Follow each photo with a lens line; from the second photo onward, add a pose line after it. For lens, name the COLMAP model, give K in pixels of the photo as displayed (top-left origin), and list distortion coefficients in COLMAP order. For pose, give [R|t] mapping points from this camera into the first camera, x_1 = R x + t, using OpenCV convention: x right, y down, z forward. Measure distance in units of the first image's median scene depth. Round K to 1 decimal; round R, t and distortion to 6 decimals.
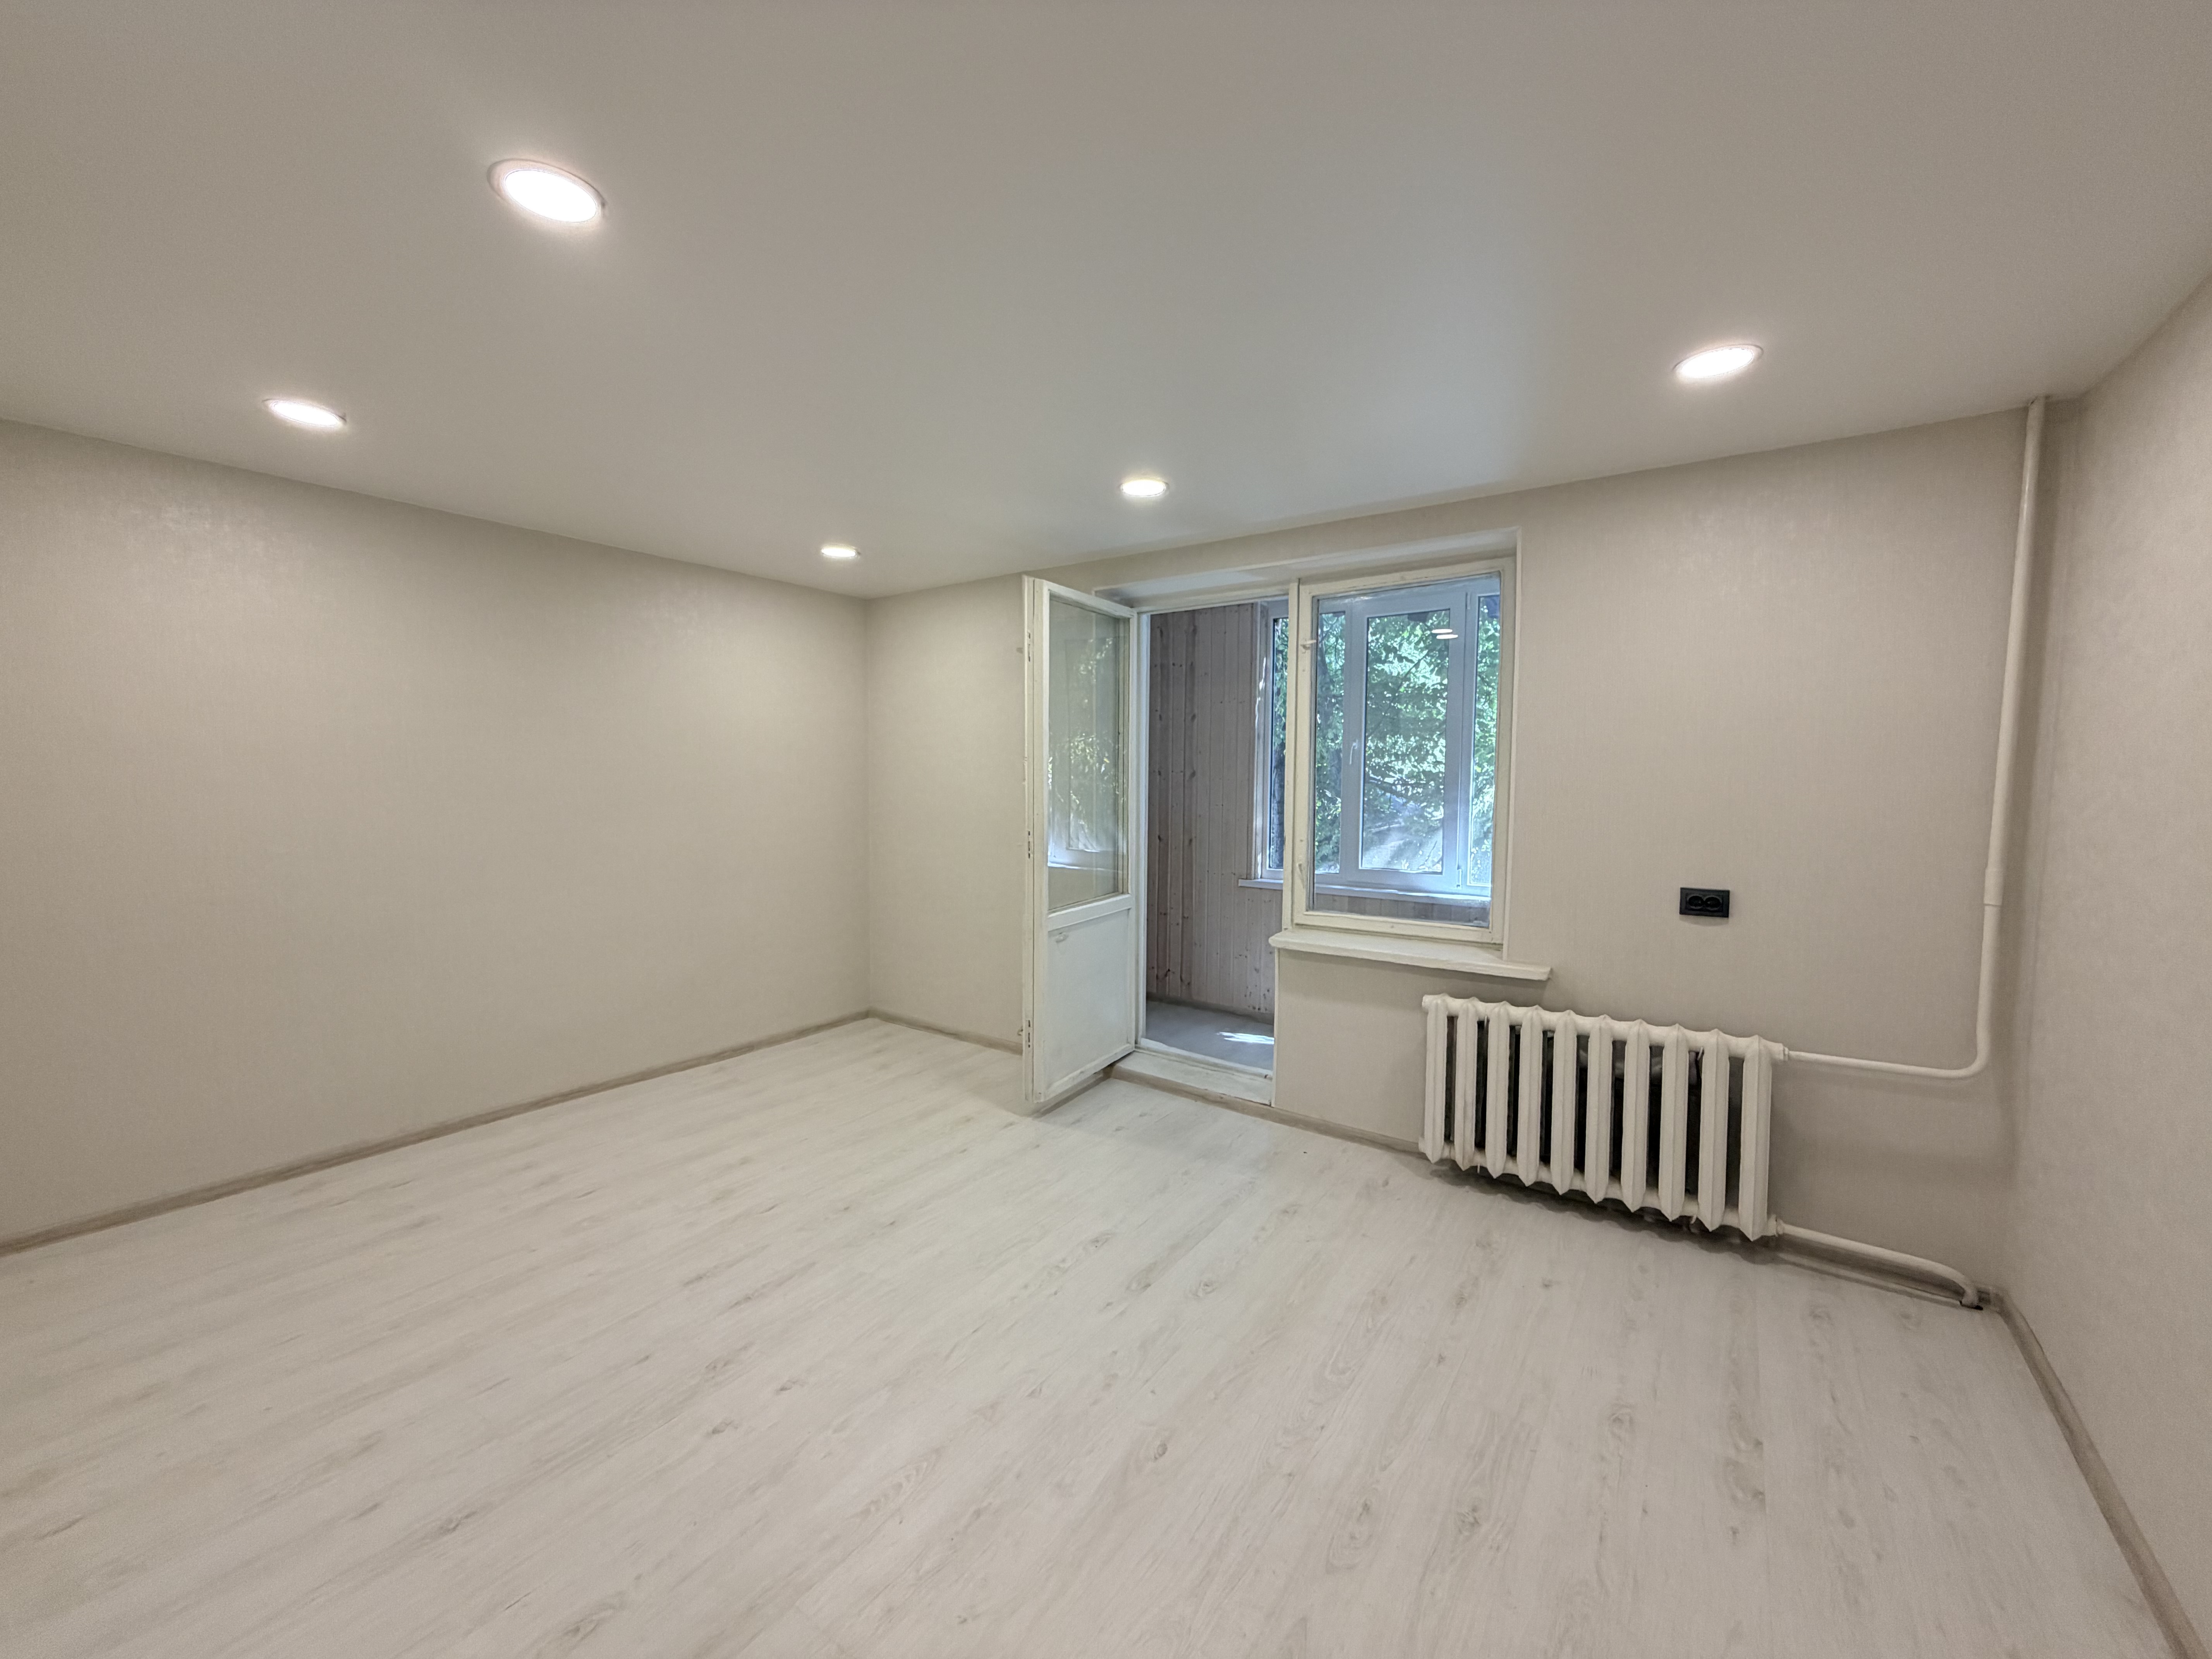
lens RADIAL K [[884.4, 0, 1107.9], [0, 884.4, 821.9], [0, 0, 1]] dist [0.003086, 0.000210]
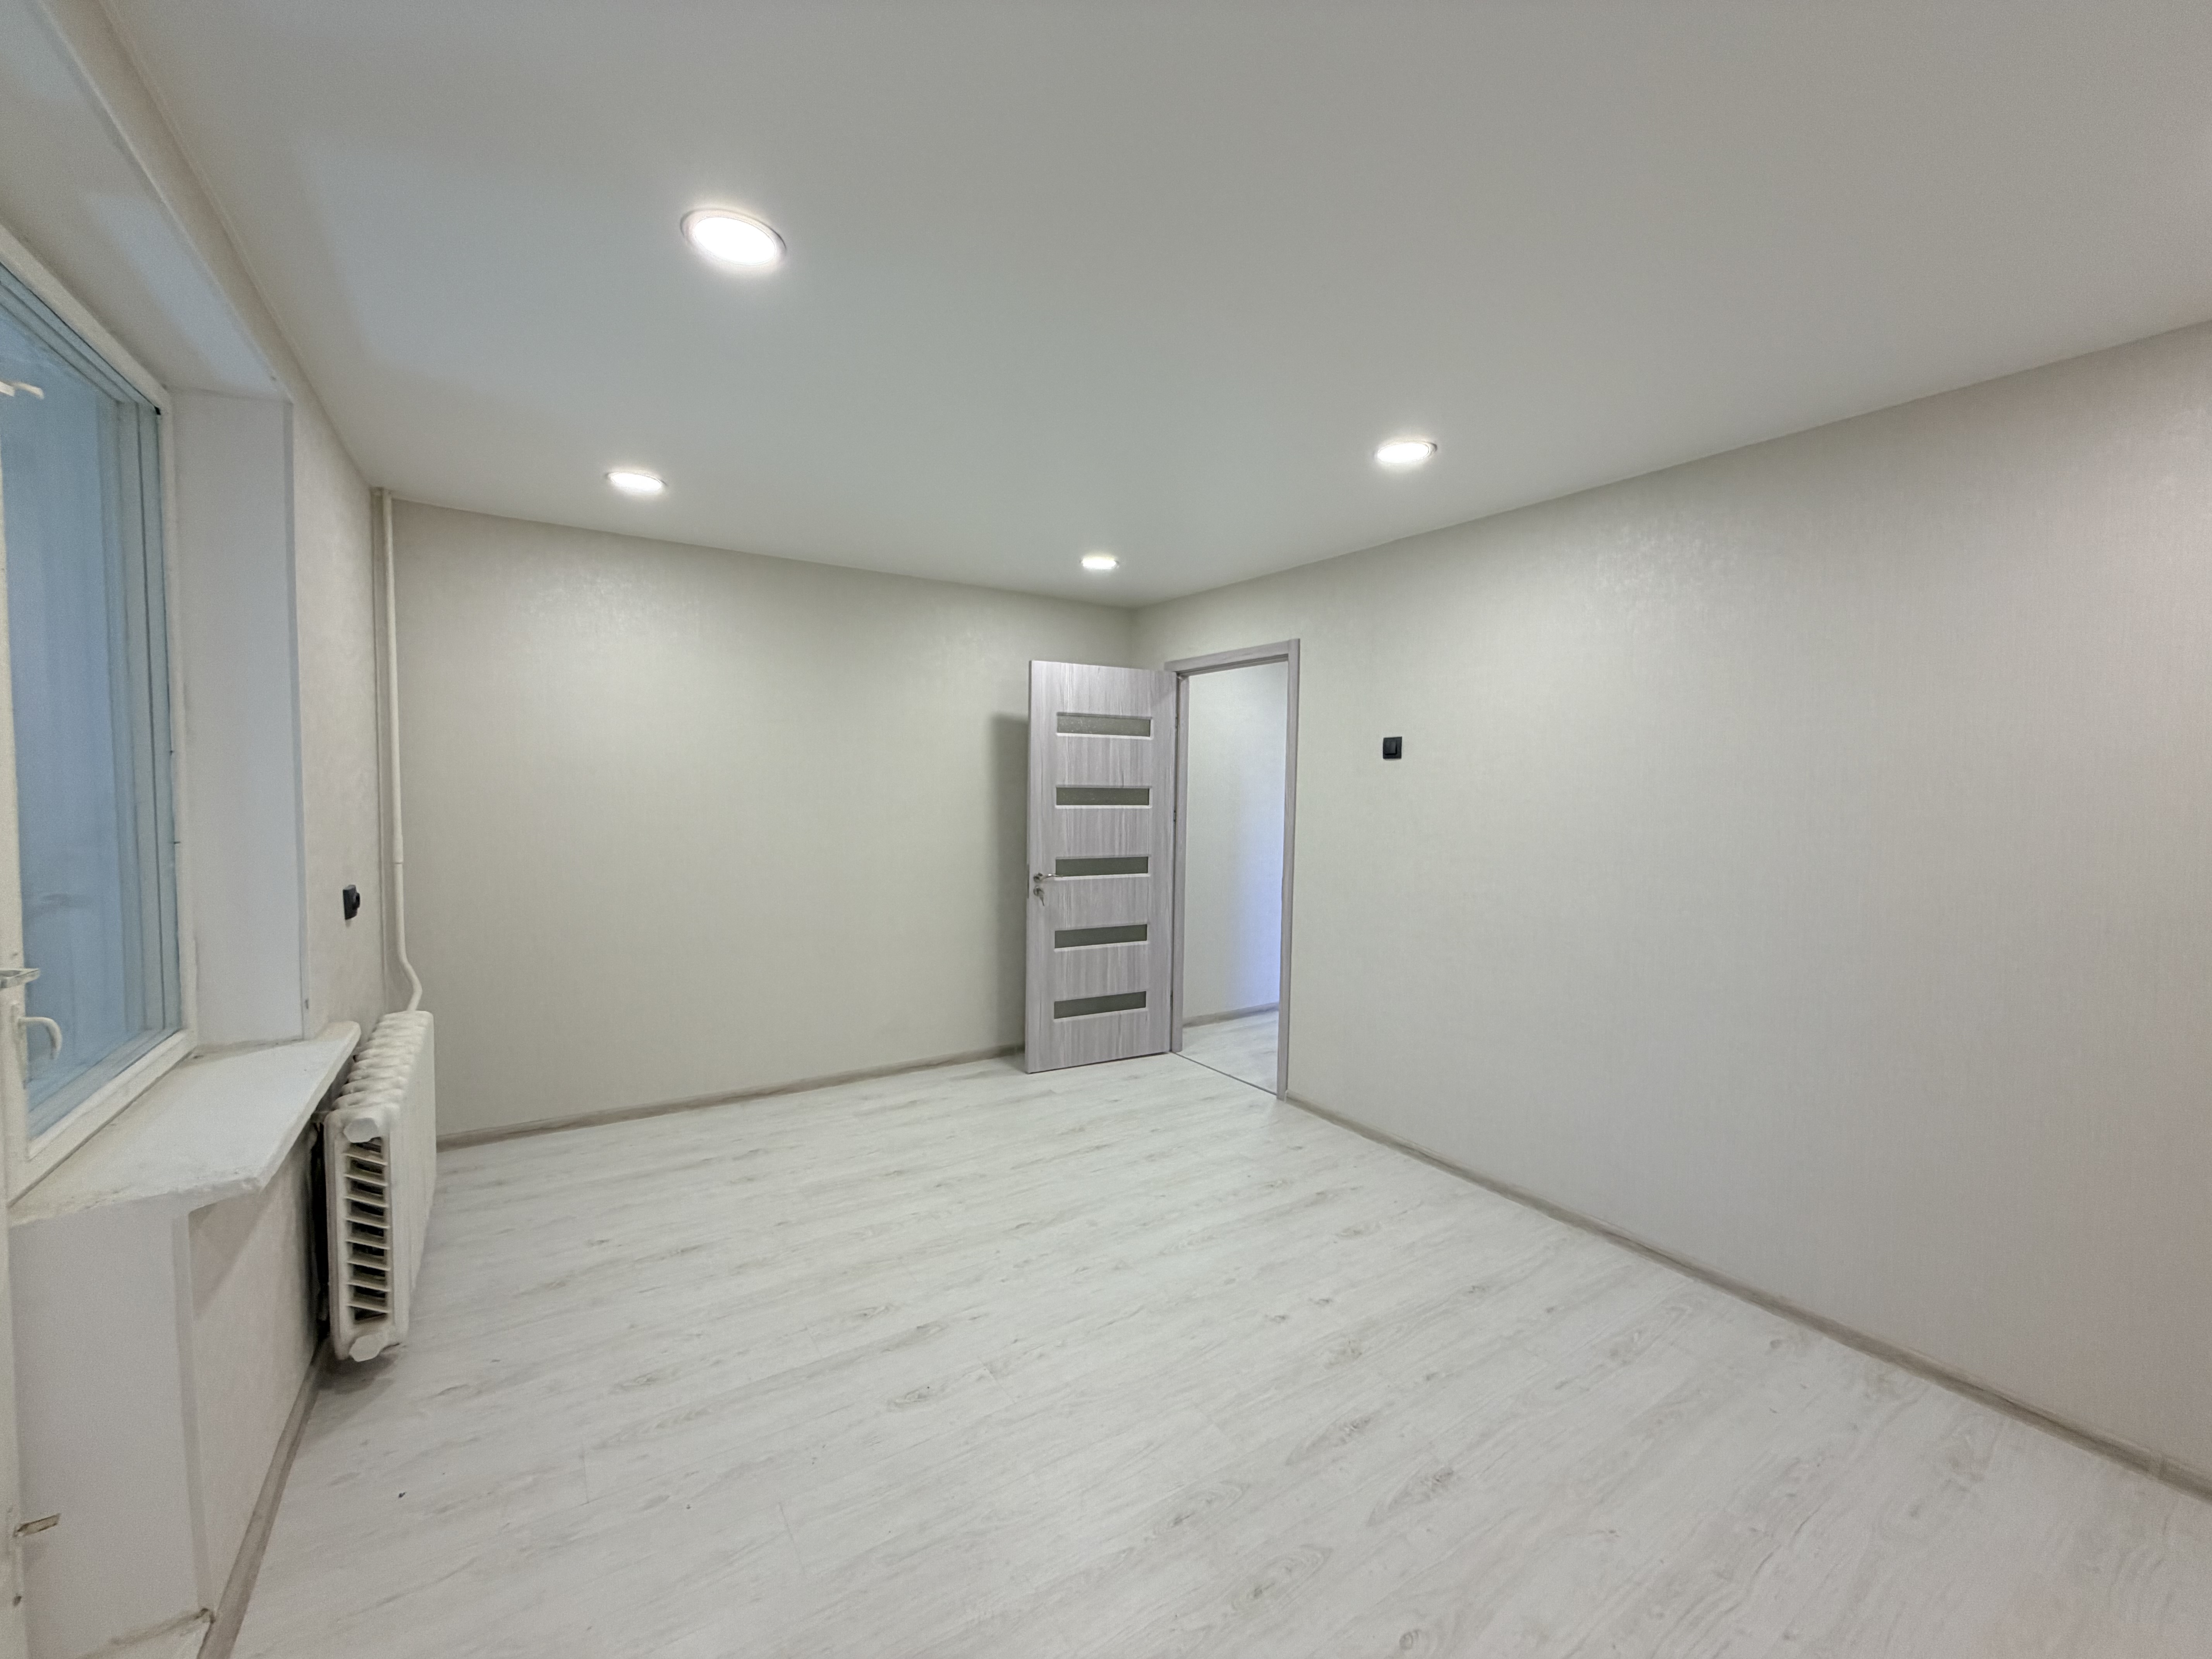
lens RADIAL K [[884.4, 0, 1105.3], [0, 884.4, 844.3], [0, 0, 1]] dist [0.003086, 0.000210]
pose [[-0.932402, -0.051292, 0.357763, -0.507661], [-0.005122, 0.991654, 0.128825, -0.117044], [-0.361385, 0.118285, -0.924883, 1.981548]]
